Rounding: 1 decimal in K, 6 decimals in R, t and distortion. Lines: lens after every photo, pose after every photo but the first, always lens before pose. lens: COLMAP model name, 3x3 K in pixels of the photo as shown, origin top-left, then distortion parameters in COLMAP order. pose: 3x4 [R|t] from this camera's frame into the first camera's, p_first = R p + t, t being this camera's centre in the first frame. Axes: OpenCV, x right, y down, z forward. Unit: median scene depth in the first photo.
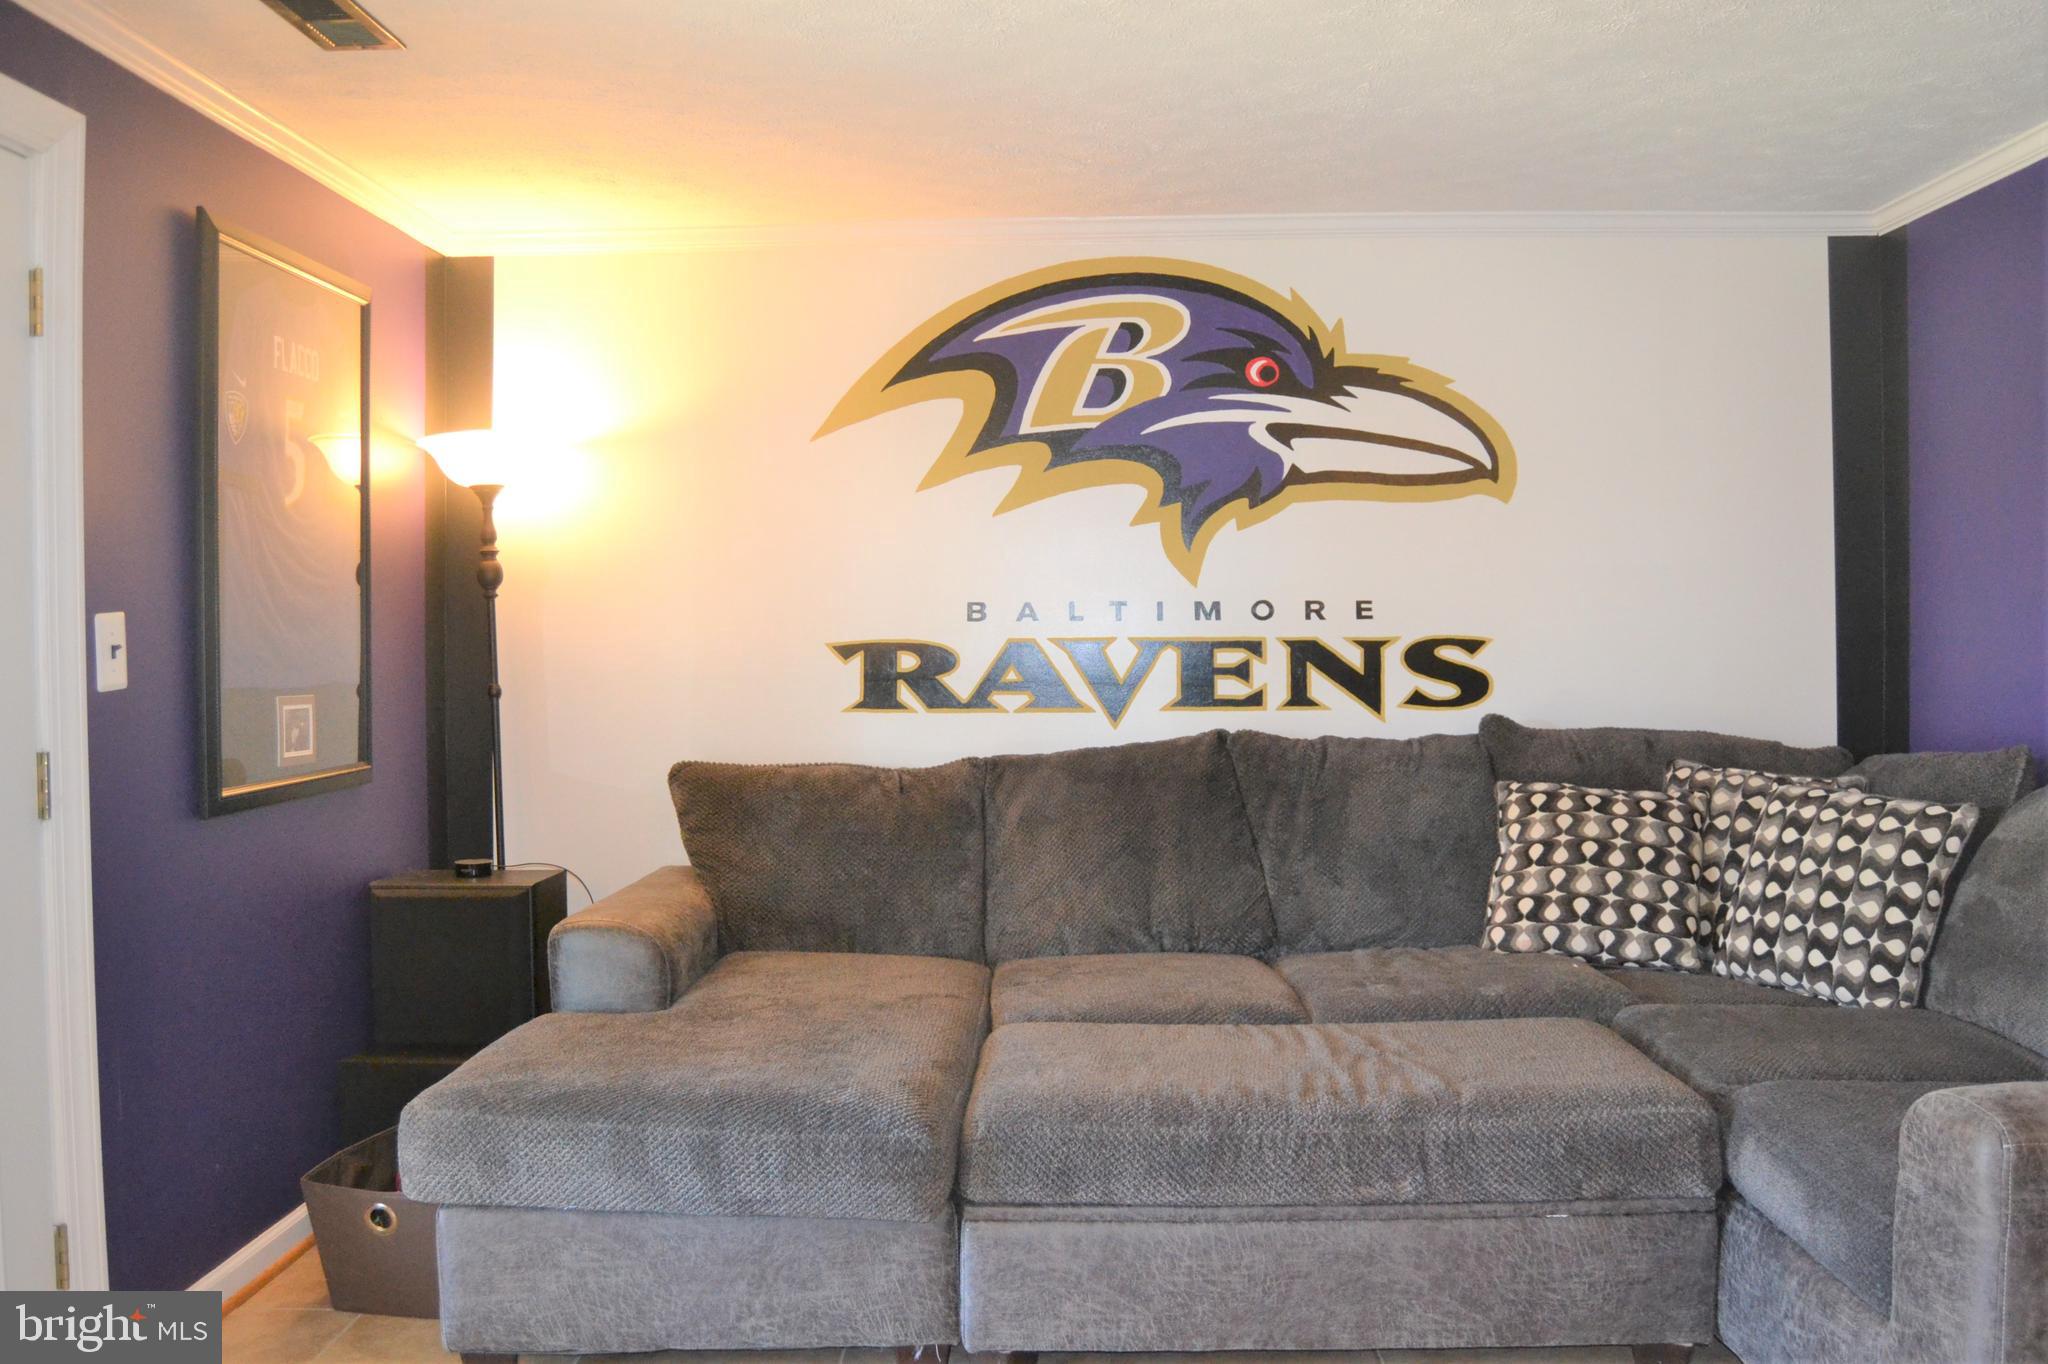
lens RADIAL K [[1764.7, 0, 1024.9], [0, 1764.7, 675.0], [0, 0, 1]] dist [-0.096693, 0.035683]
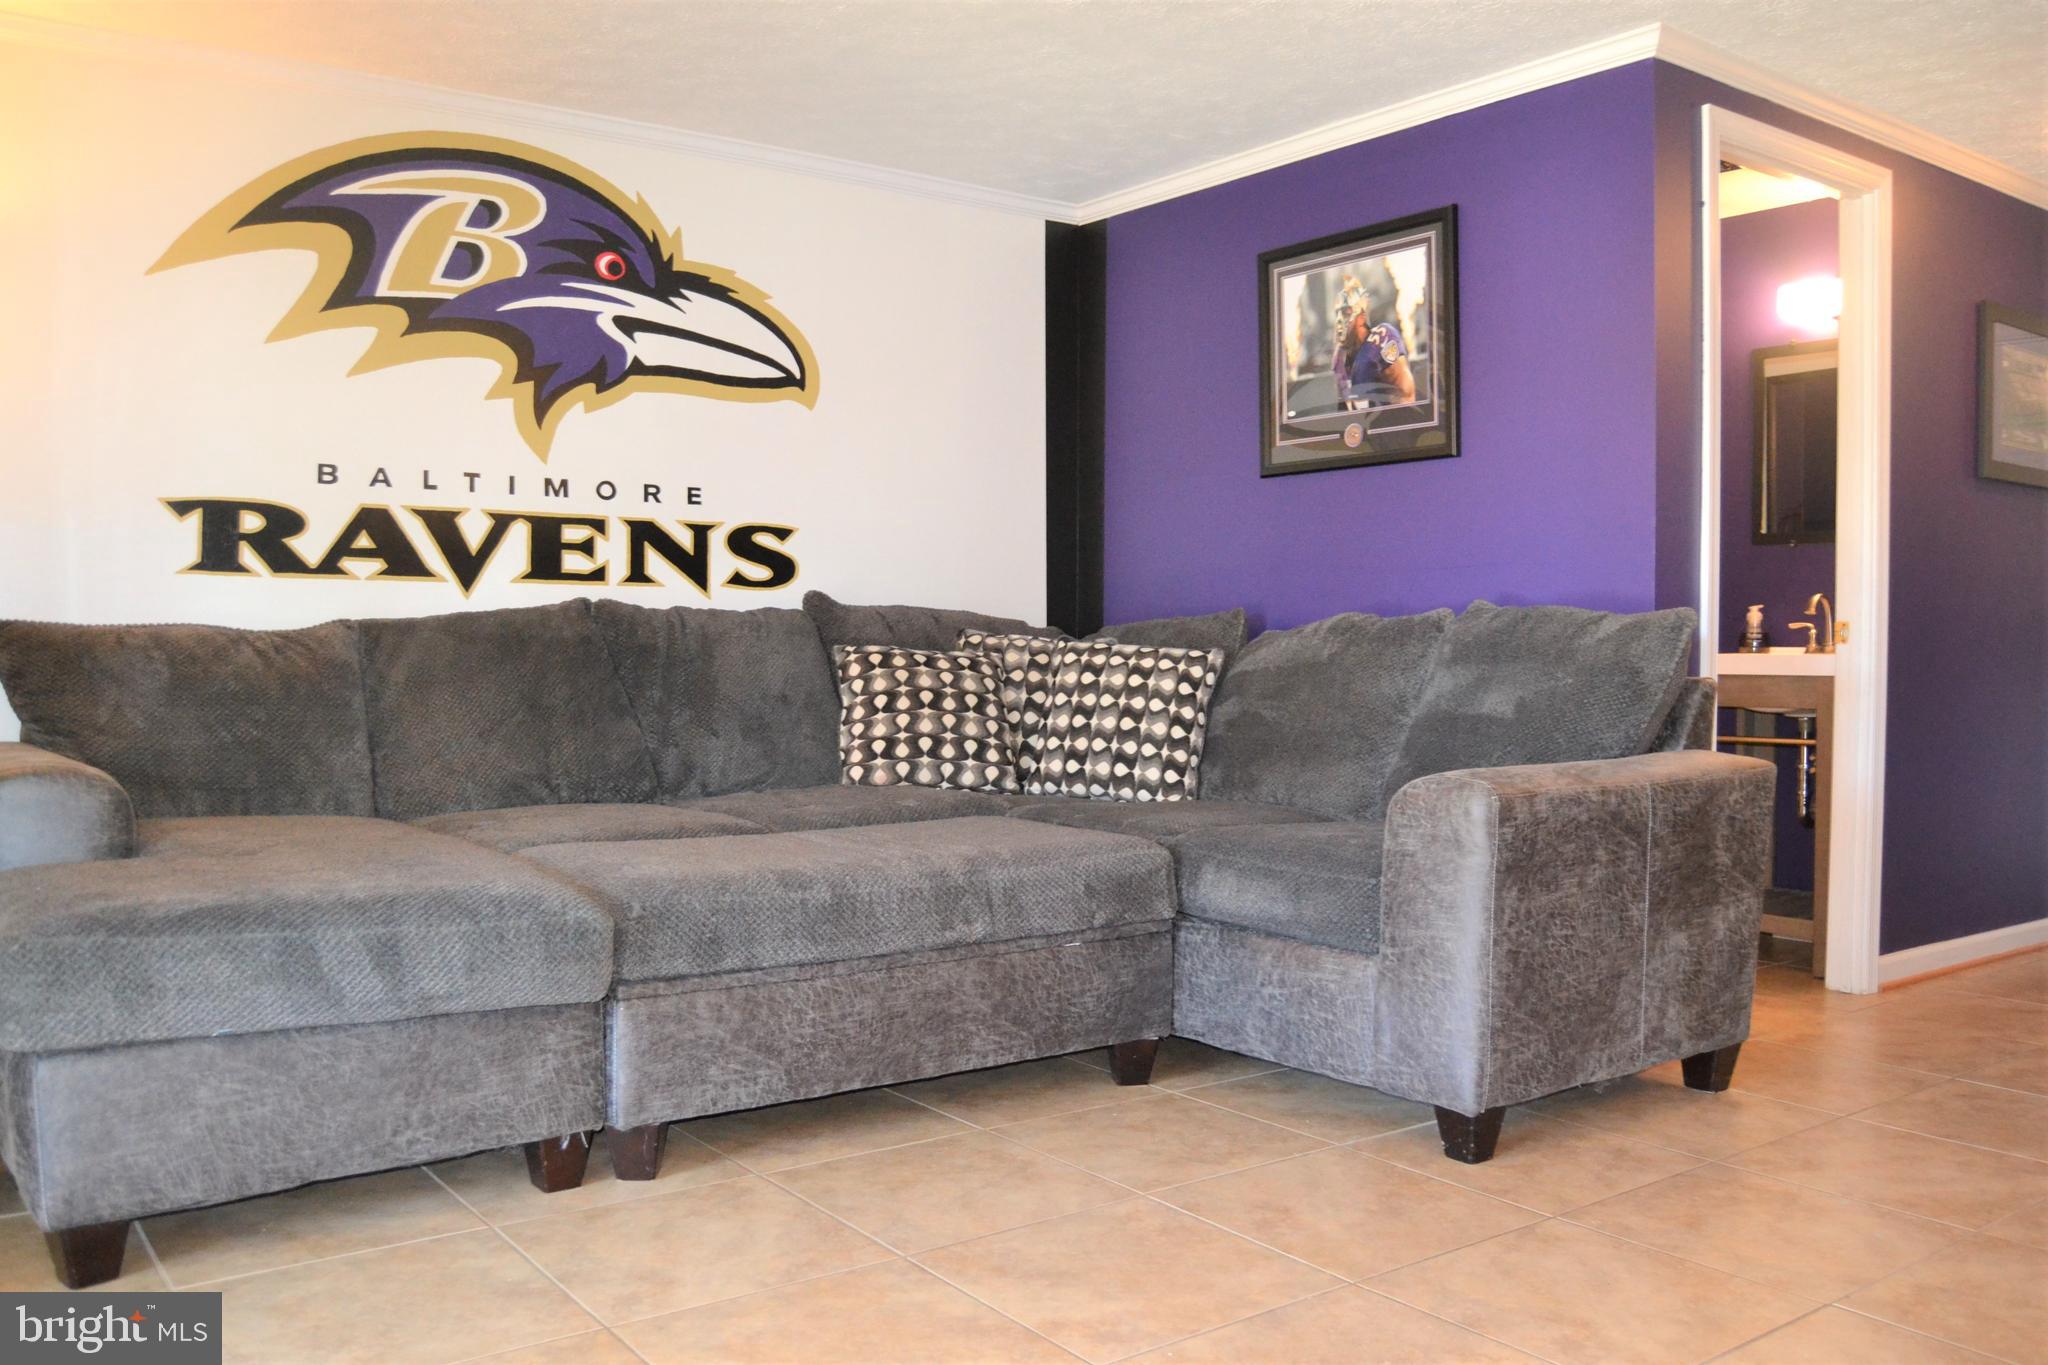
lens RADIAL K [[1713.3, 0, 1026.1], [0, 1713.3, 680.4], [0, 0, 1]] dist [-0.101587, 0.046979]
pose [[0.785030, 0.002317, 0.619453, -0.344373], [0.000892, 0.999988, -0.004870, 0.094888], [-0.619457, 0.004376, 0.785018, 0.048207]]
